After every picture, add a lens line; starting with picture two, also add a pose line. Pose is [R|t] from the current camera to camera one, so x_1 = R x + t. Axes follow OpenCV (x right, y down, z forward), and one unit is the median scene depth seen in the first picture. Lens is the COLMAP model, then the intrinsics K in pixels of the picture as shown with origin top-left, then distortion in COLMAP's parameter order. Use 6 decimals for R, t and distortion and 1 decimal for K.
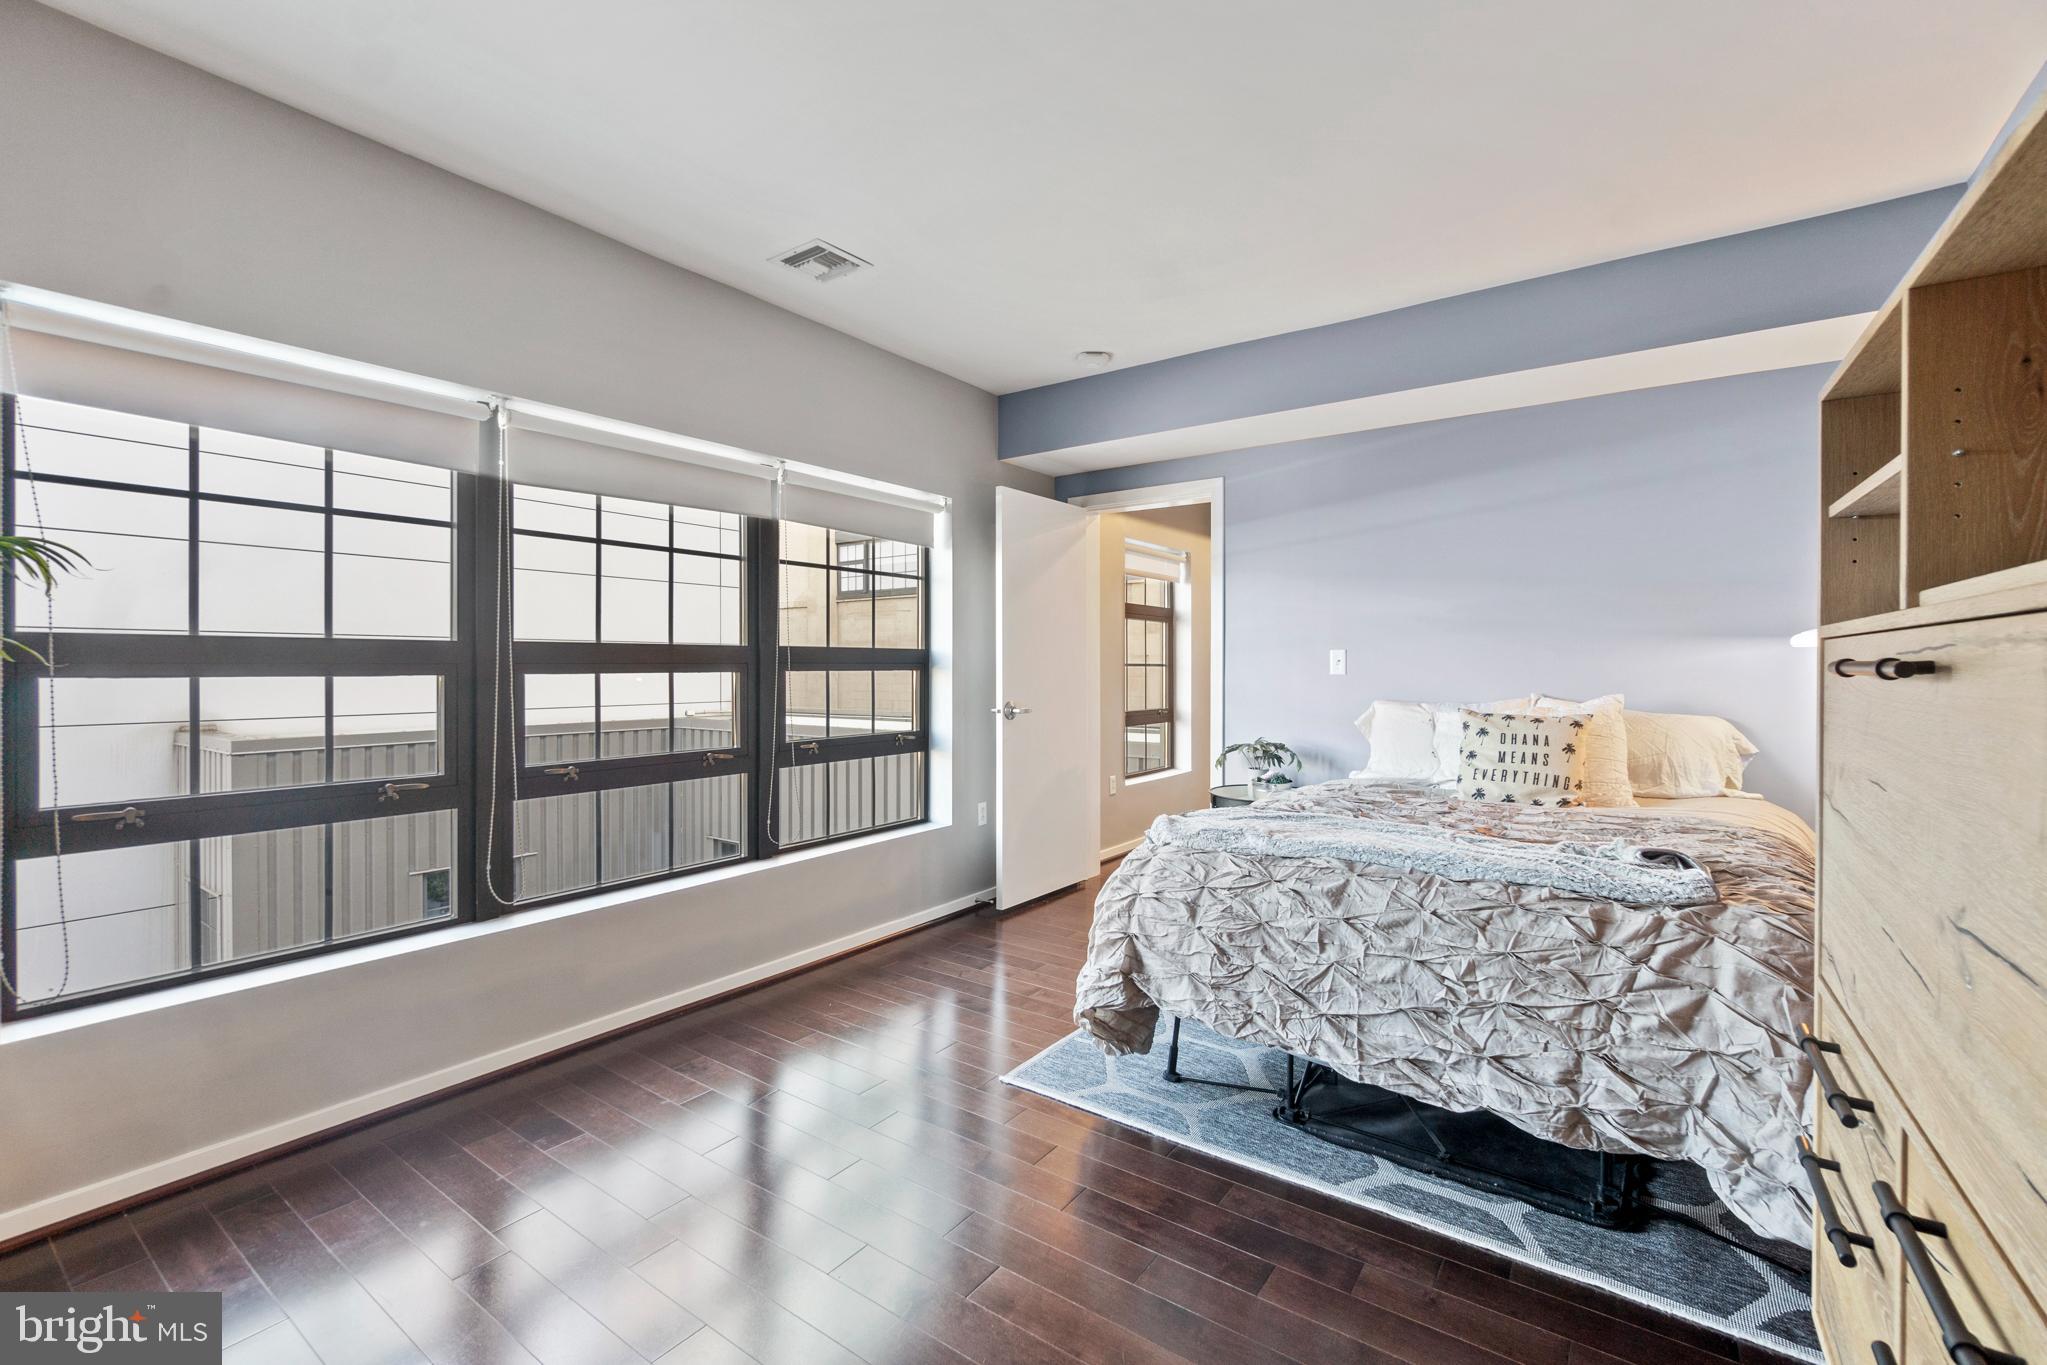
lens RADIAL K [[878.5, 0, 1022.9], [0, 878.5, 672.2], [0, 0, 1]] dist [-0.005531, 0.001486]
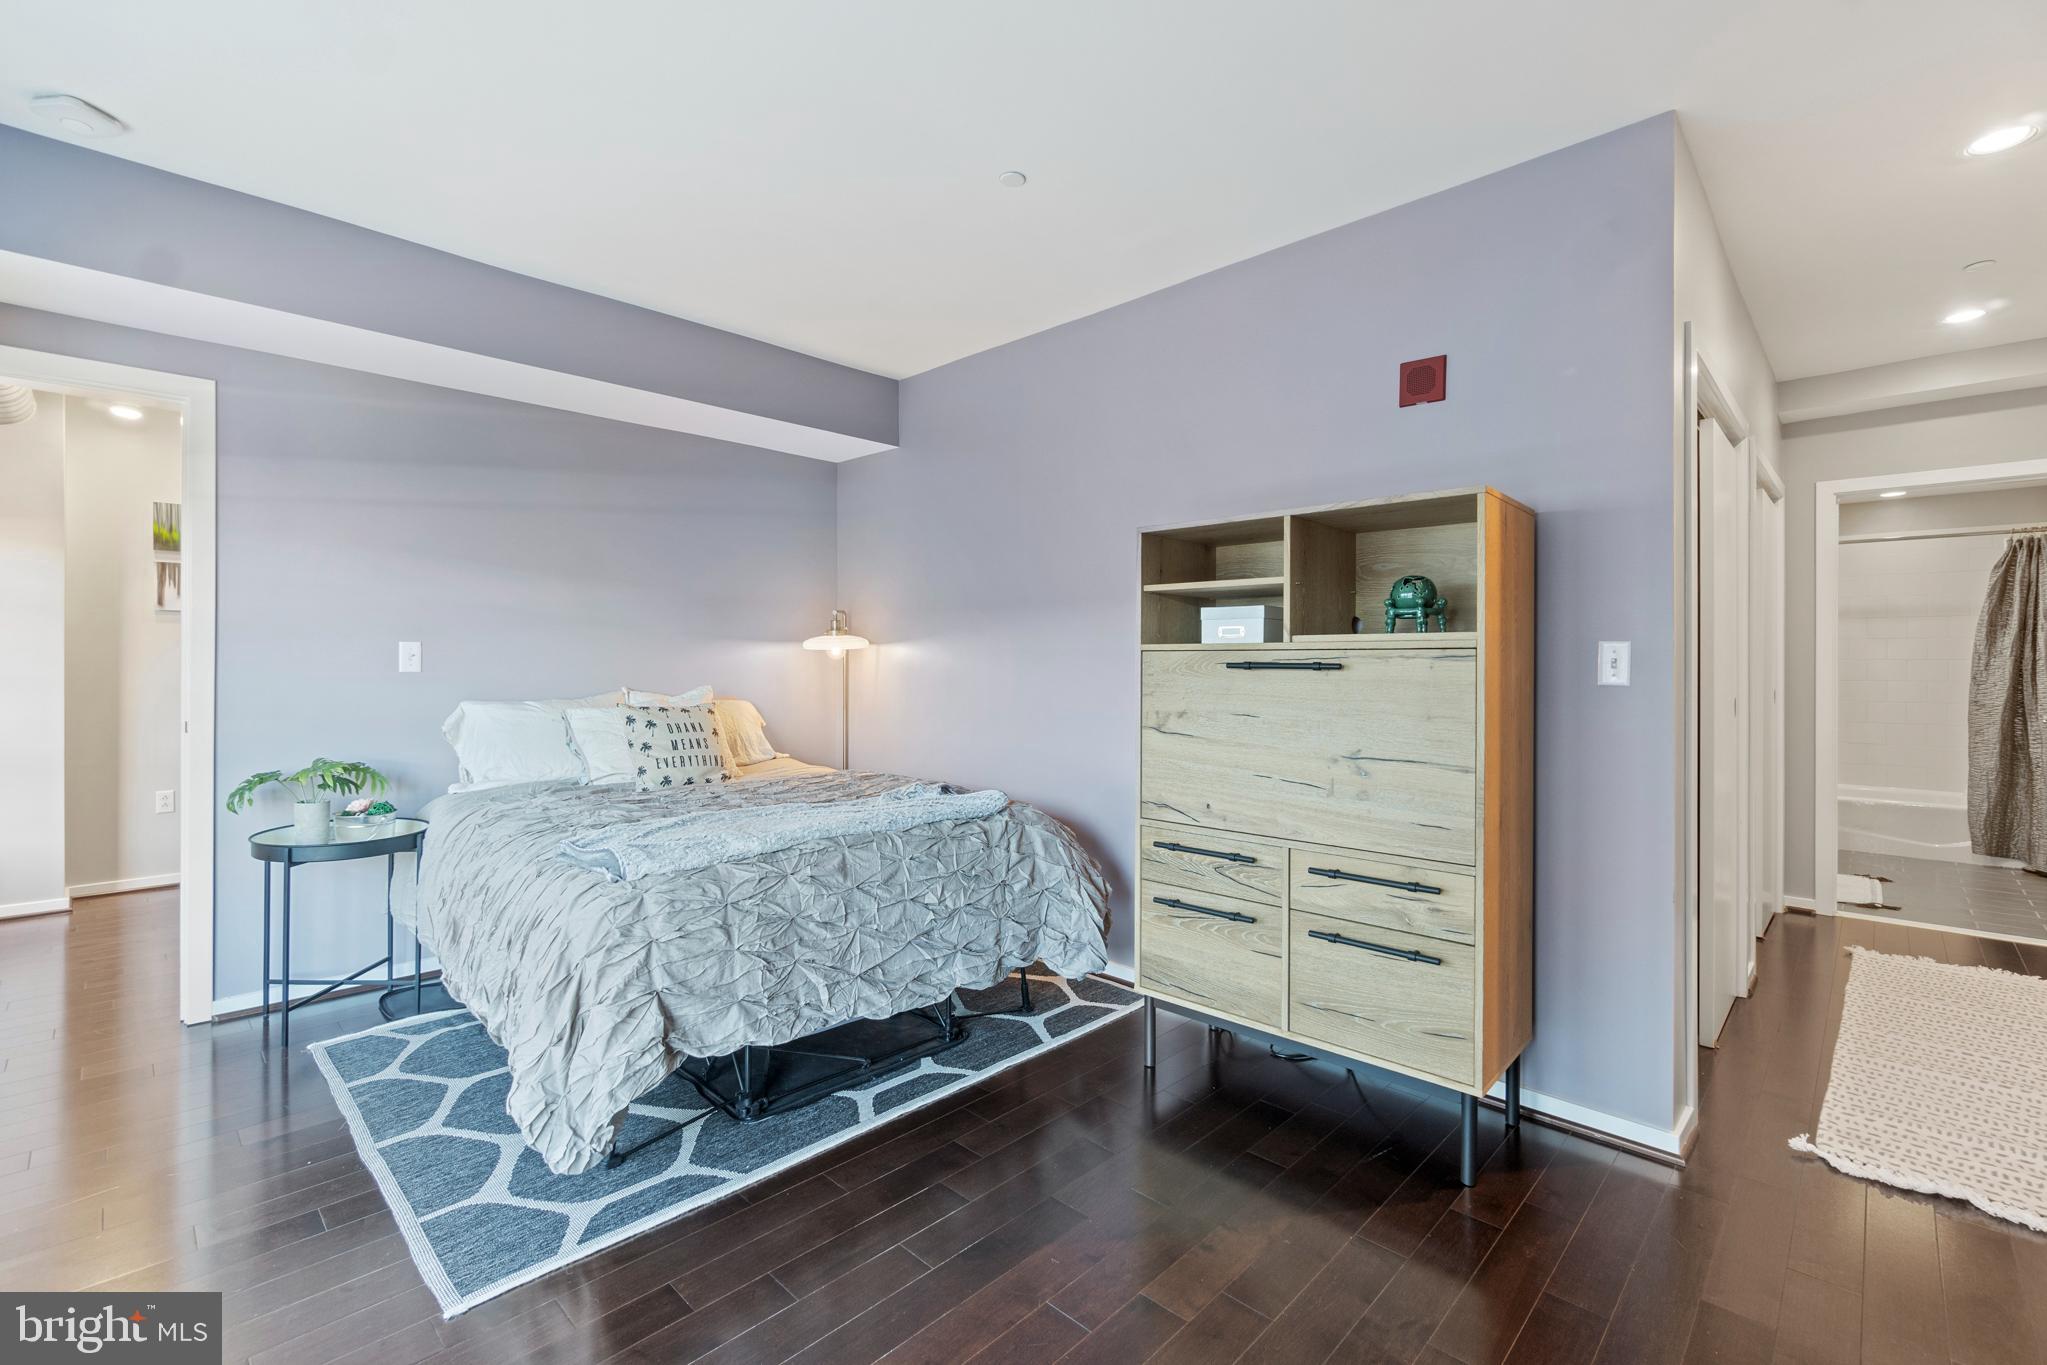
lens RADIAL K [[878.5, 0, 1018.8], [0, 878.5, 664.5], [0, 0, 1]] dist [-0.005531, 0.001486]
pose [[0.161217, -0.003166, 0.986914, -0.712823], [0.004320, 0.999988, 0.002502, -0.007698], [-0.986910, 0.003860, 0.161228, 0.604213]]
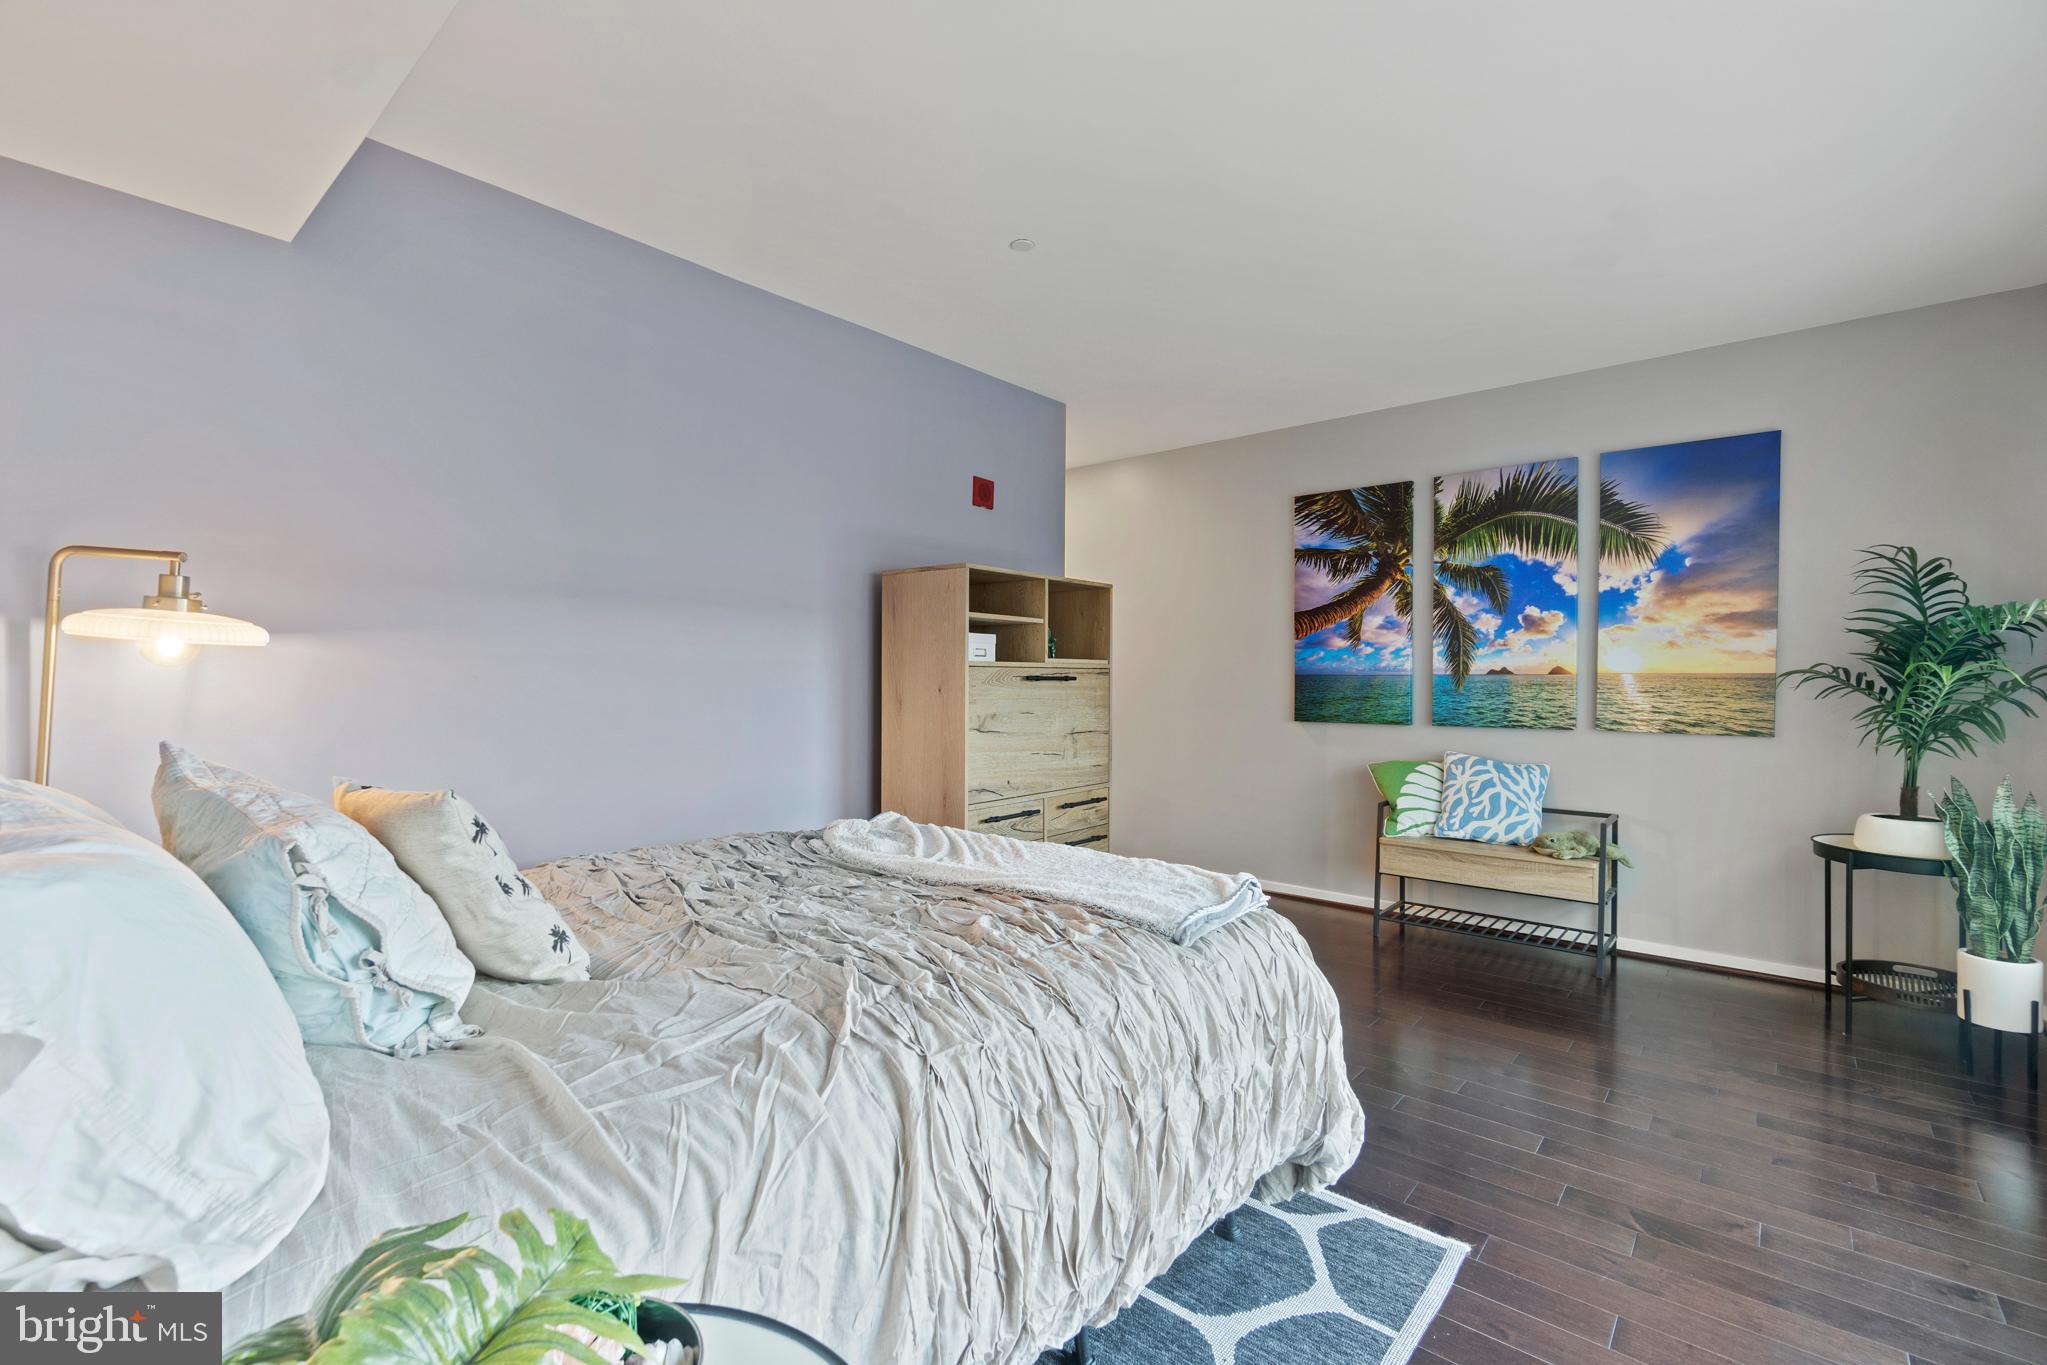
lens RADIAL K [[878.5, 0, 1018.2], [0, 878.5, 679.2], [0, 0, 1]] dist [-0.005531, 0.001486]
pose [[-0.994029, -0.007565, 0.108857, 0.434624], [-0.006016, 0.999876, 0.014549, -0.026123], [-0.108953, 0.013808, -0.993951, 2.318072]]
